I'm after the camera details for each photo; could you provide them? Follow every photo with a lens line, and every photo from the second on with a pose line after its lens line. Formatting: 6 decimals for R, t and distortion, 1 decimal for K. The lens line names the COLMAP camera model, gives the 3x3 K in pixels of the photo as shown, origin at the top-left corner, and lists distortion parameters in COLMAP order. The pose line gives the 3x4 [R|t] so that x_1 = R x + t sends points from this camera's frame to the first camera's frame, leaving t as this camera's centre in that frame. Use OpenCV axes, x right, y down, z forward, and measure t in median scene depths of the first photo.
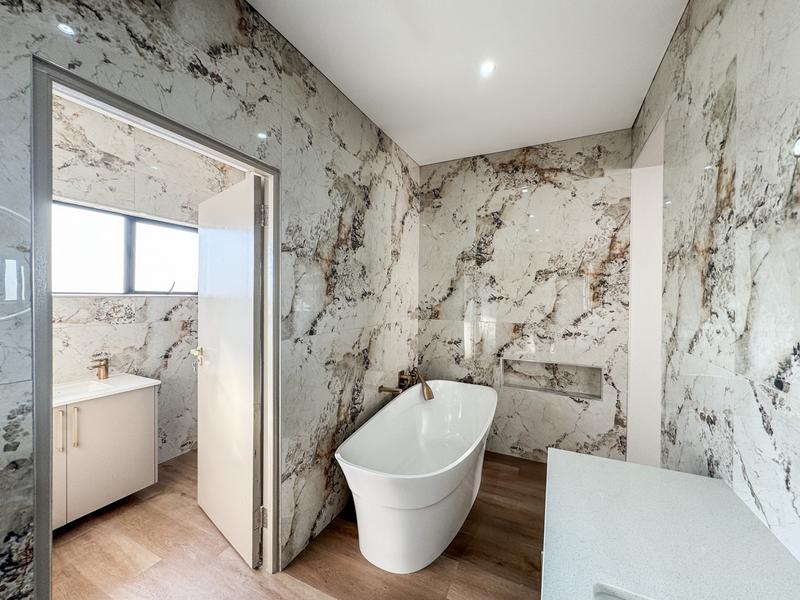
lens RADIAL K [[318.5, 0, 400.1], [0, 318.5, 299.1], [0, 0, 1]] dist [0.001706, -0.000622]
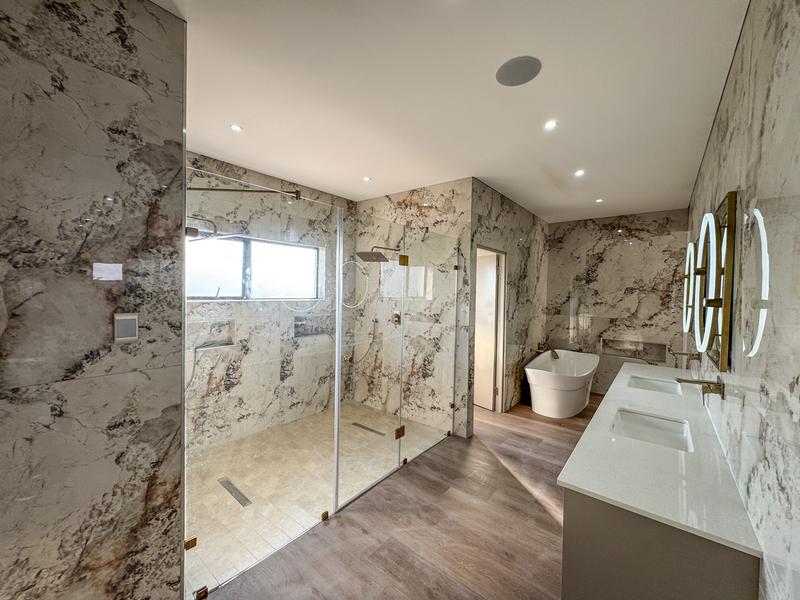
lens RADIAL K [[318.5, 0, 400.6], [0, 318.5, 299.4], [0, 0, 1]] dist [0.001706, -0.000622]
pose [[0.972821, 0.014909, -0.231080, -0.357189], [-0.012276, 0.999842, 0.012828, -0.034079], [0.231235, -0.009643, 0.972850, -0.961065]]
